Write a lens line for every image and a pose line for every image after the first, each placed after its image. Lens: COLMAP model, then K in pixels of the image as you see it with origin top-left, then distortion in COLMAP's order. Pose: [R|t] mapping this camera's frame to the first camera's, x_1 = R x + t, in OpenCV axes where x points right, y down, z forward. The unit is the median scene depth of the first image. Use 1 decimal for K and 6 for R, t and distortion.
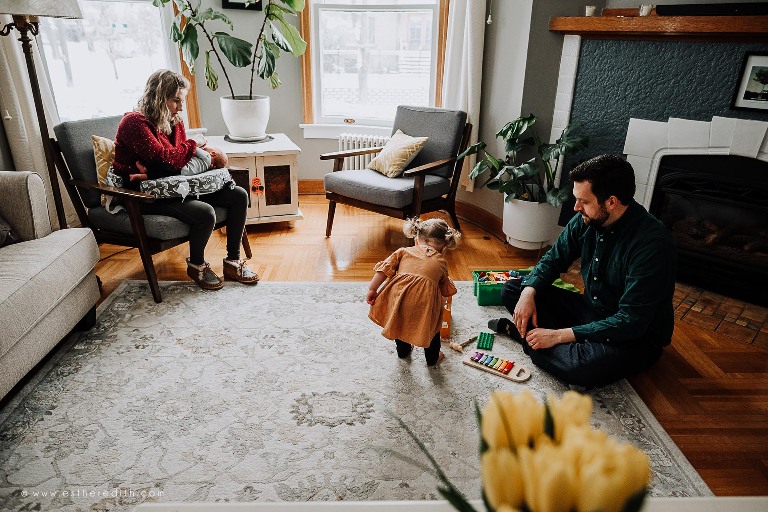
lens RADIAL K [[523.4, 0, 385.2], [0, 523.4, 257.7], [0, 0, 1]] dist [-0.007084, 0.000903]
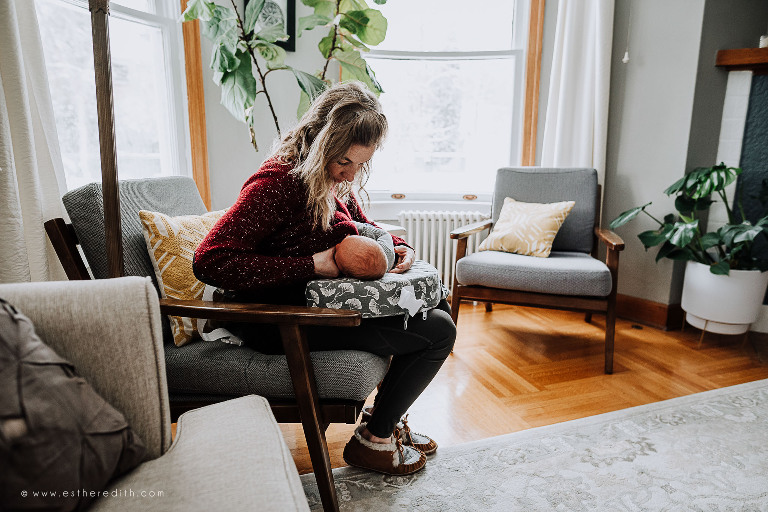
lens RADIAL K [[509.5, 0, 384.1], [0, 509.5, 253.7], [0, 0, 1]] dist [-0.006671, -0.000147]
pose [[0.955313, -0.071918, 0.286714, -0.417024], [0.125227, 0.977076, -0.172163, -0.069769], [-0.267759, 0.200374, 0.942420, 0.423728]]
